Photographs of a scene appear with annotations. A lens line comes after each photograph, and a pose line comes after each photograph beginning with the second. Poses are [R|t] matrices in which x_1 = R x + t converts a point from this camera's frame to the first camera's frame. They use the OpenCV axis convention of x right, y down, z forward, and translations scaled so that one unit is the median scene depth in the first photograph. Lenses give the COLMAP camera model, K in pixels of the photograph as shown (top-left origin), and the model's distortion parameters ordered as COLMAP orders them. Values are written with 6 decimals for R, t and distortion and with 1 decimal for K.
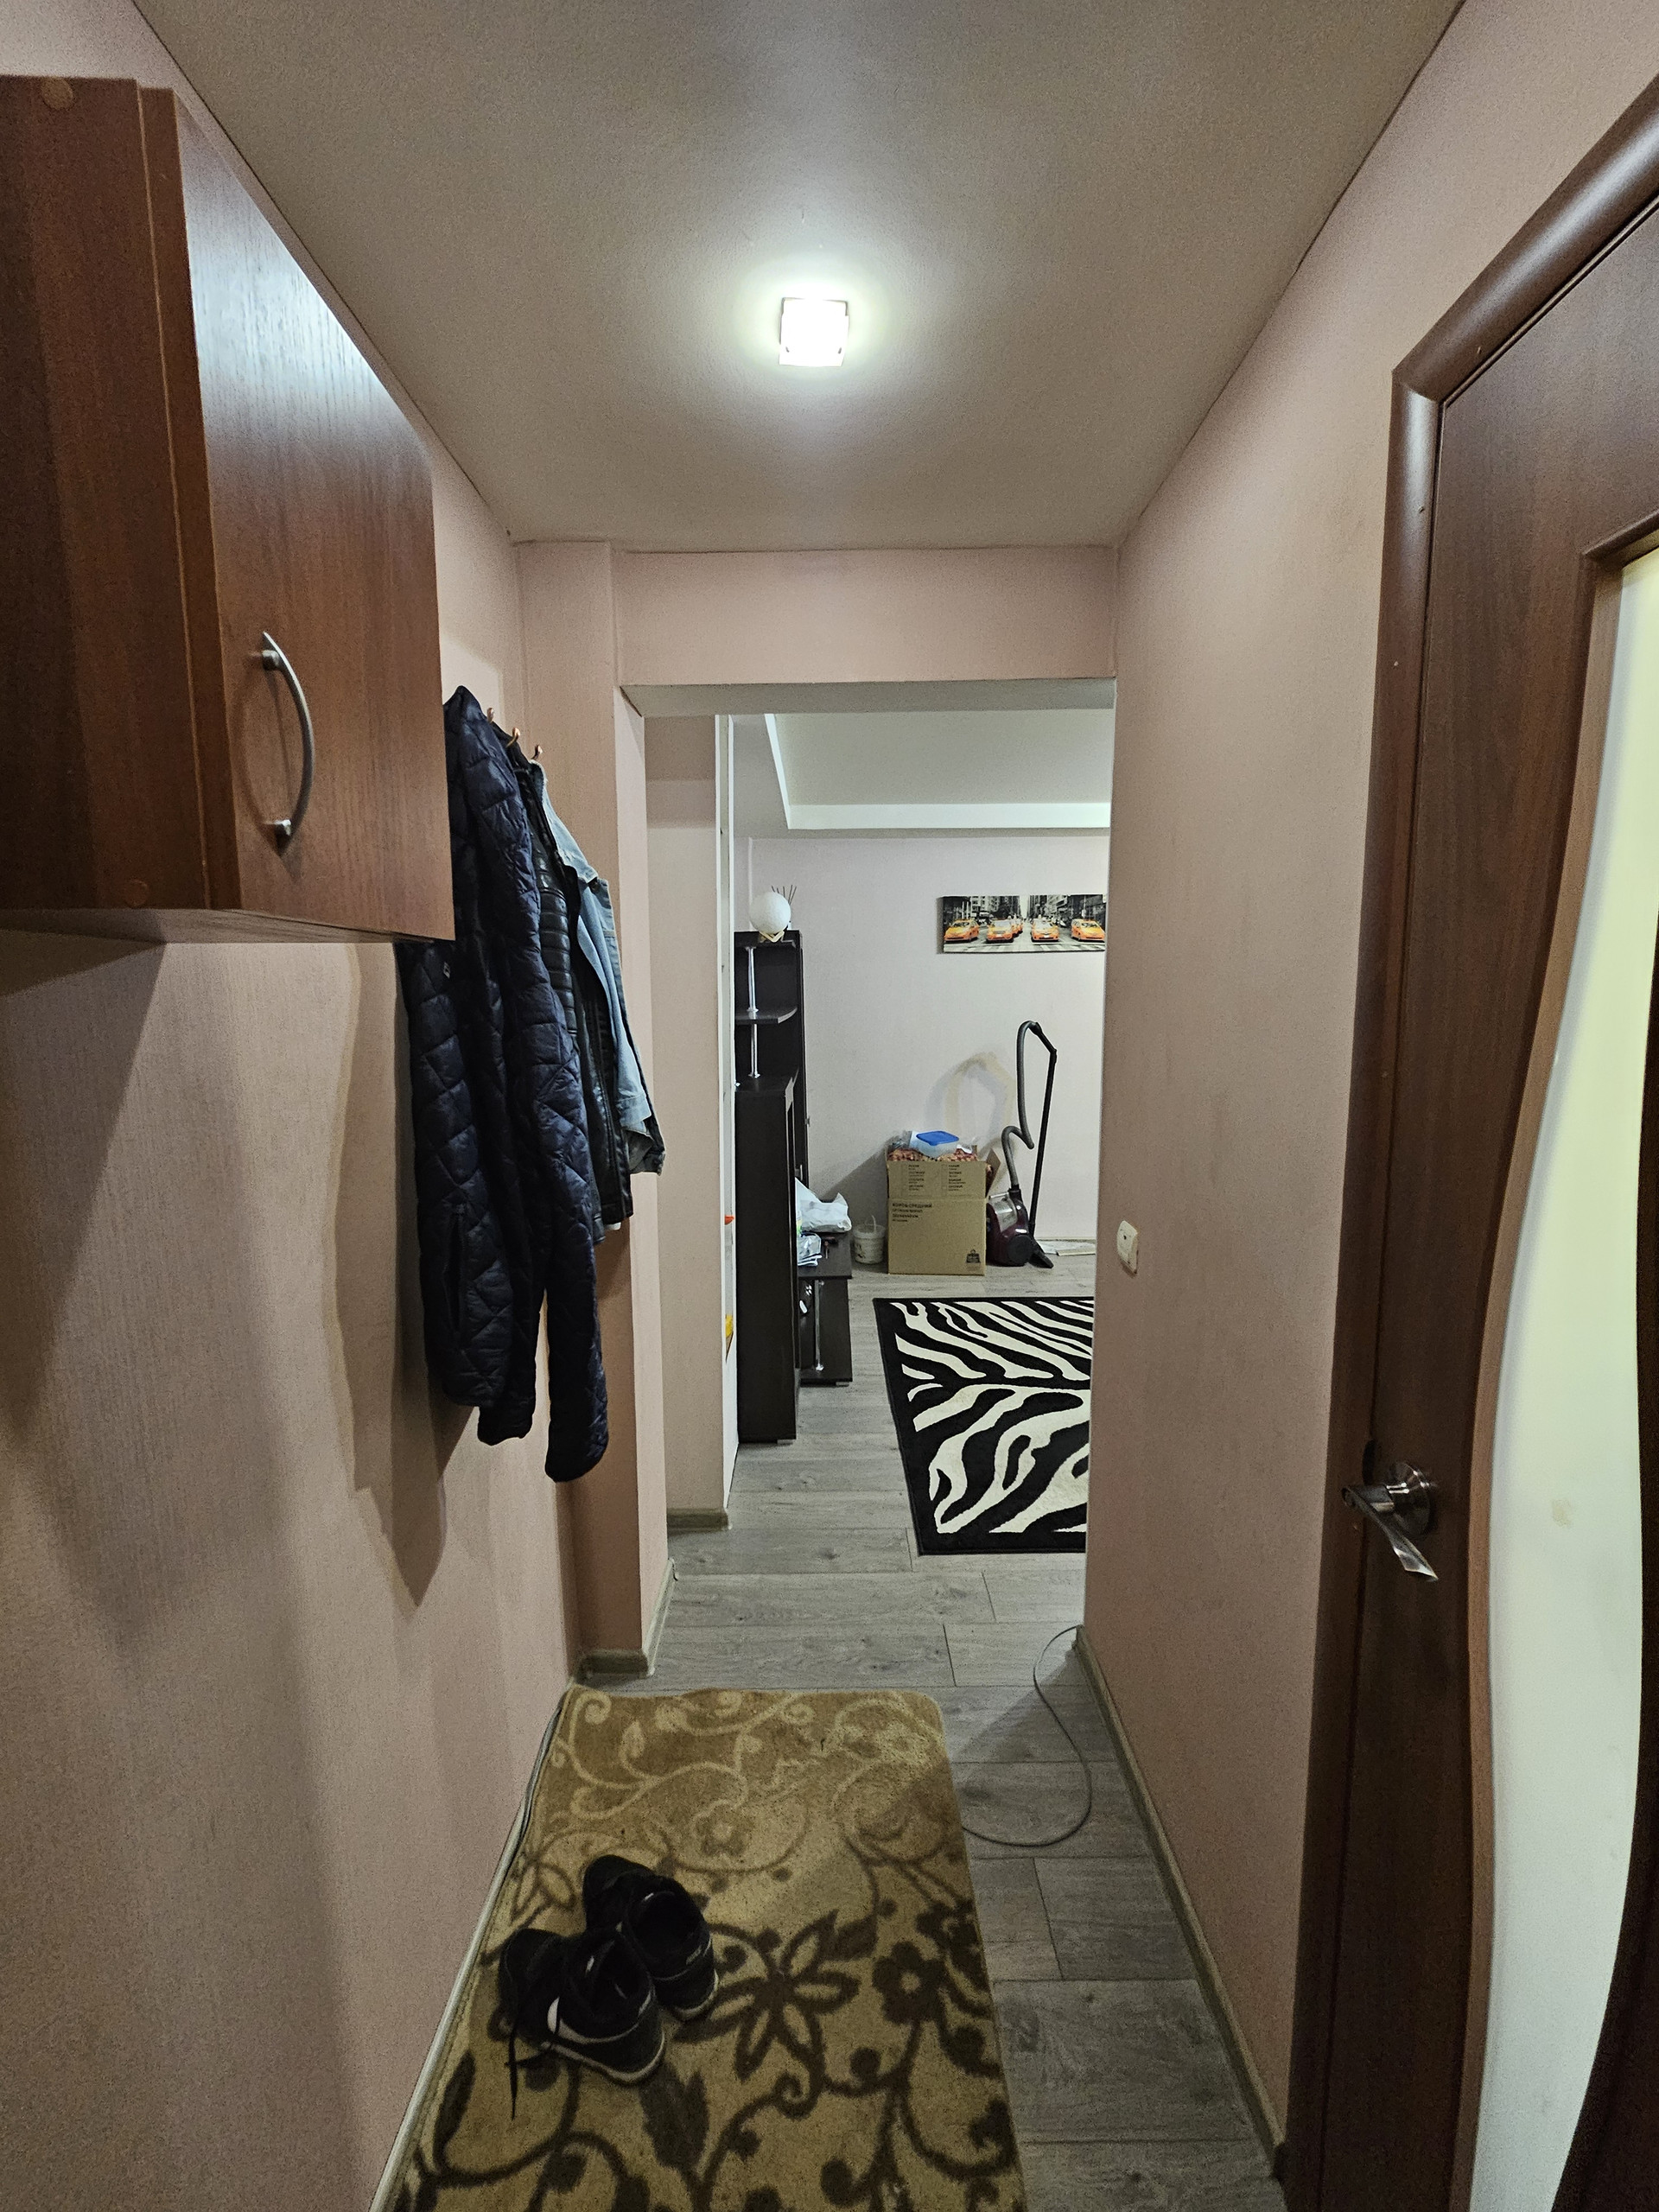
lens RADIAL K [[905.1, 0, 819.7], [0, 905.1, 1107.6], [0, 0, 1]] dist [-0.001479, 0.001266]
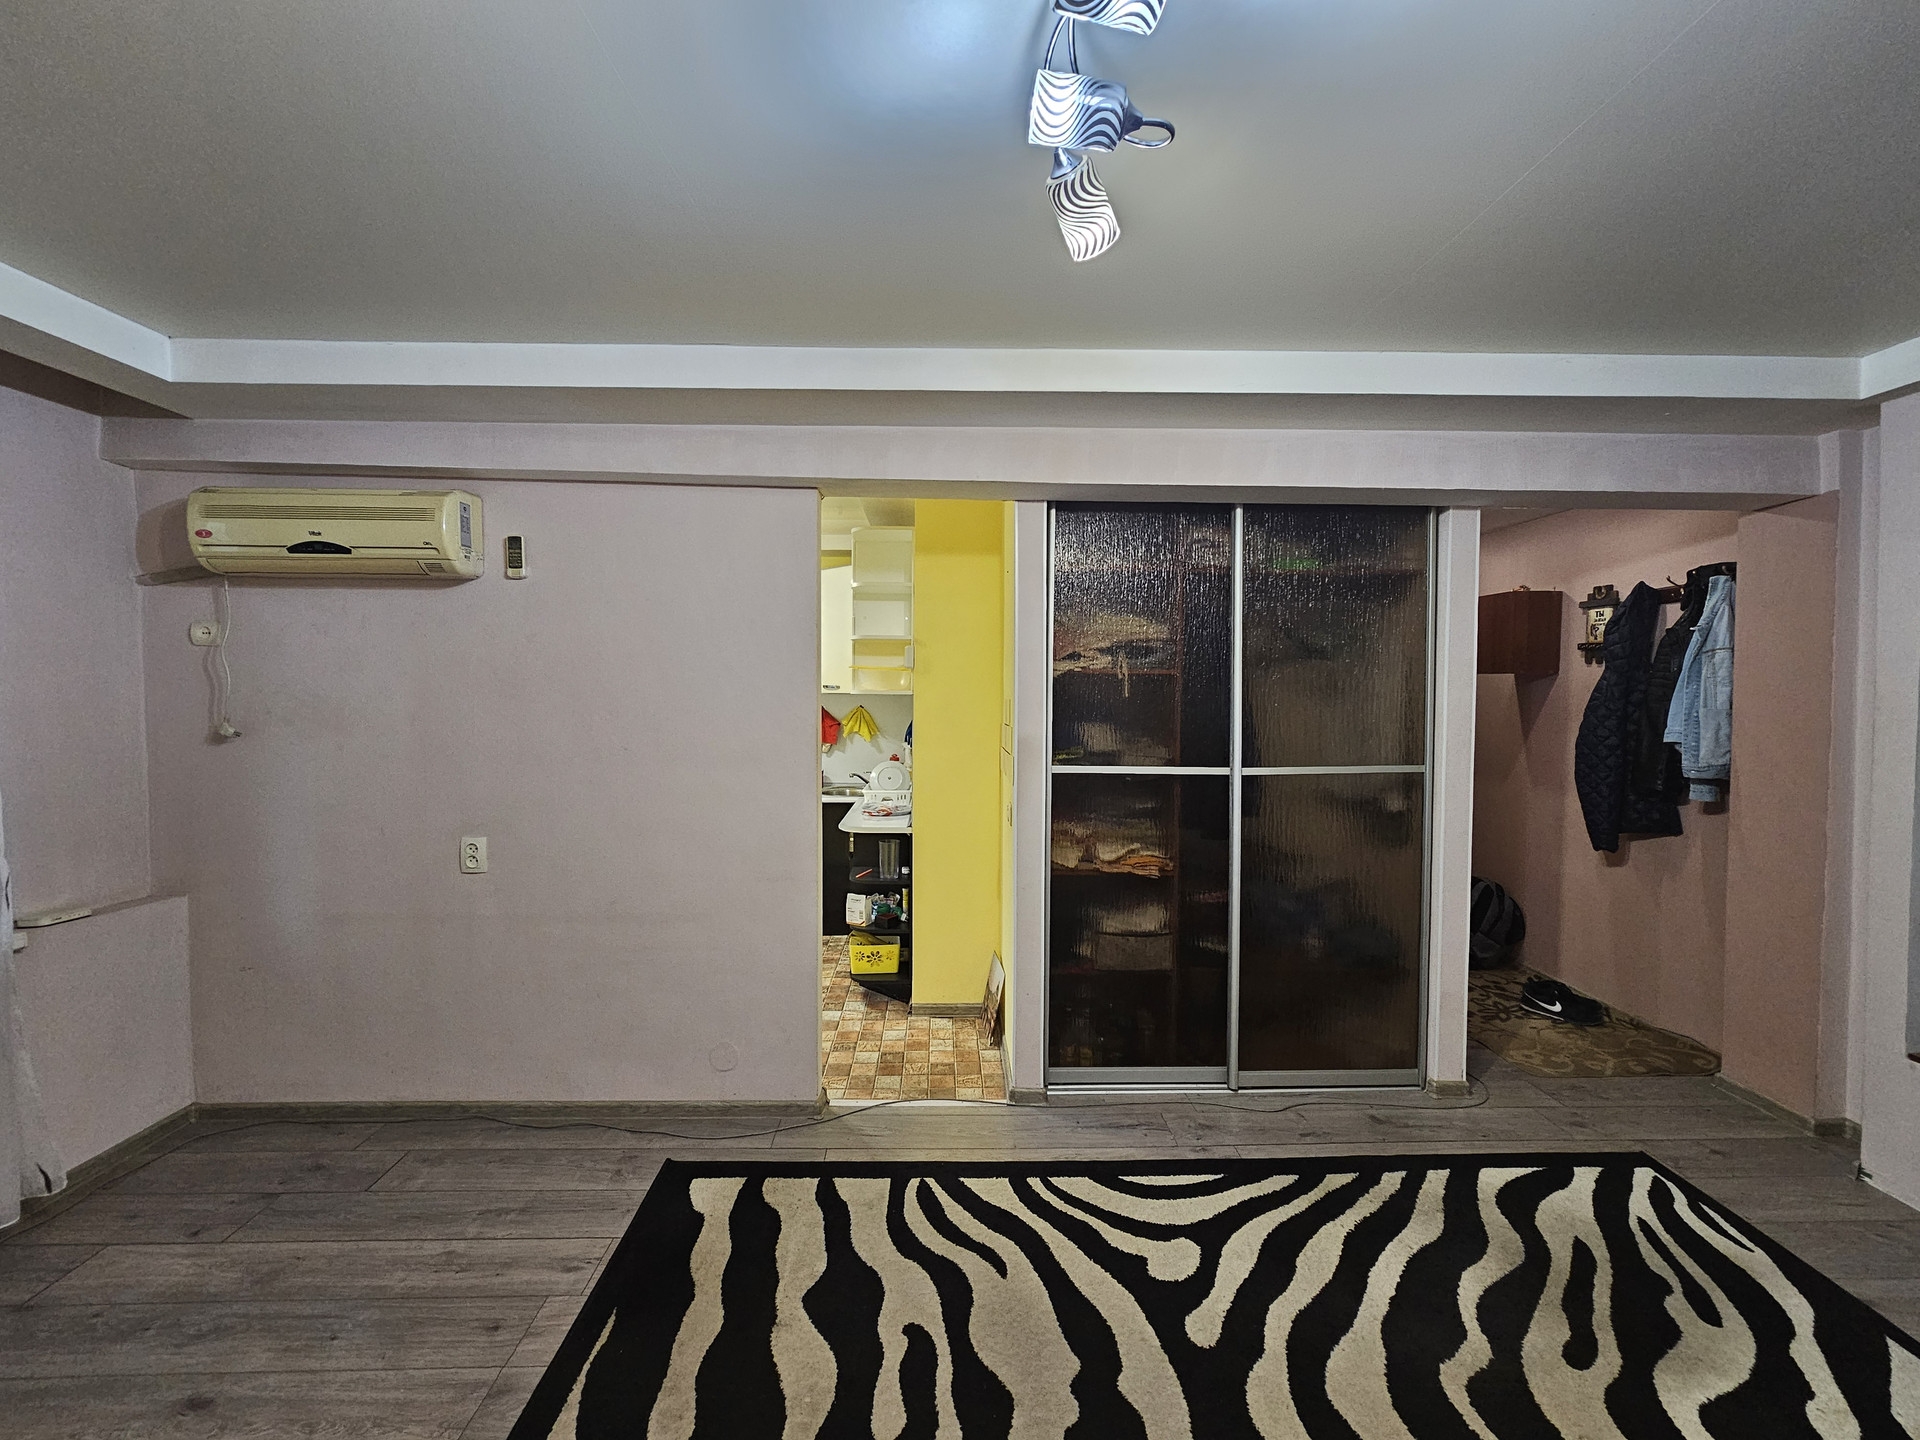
lens RADIAL K [[785.6, 0, 955.7], [0, 785.6, 722.1], [0, 0, 1]] dist [-0.001479, 0.001266]
pose [[-0.999784, 0.006344, -0.019806, 0.654456], [0.002862, 0.985244, 0.171130, -0.153630], [0.020600, 0.171036, -0.985049, 1.209250]]
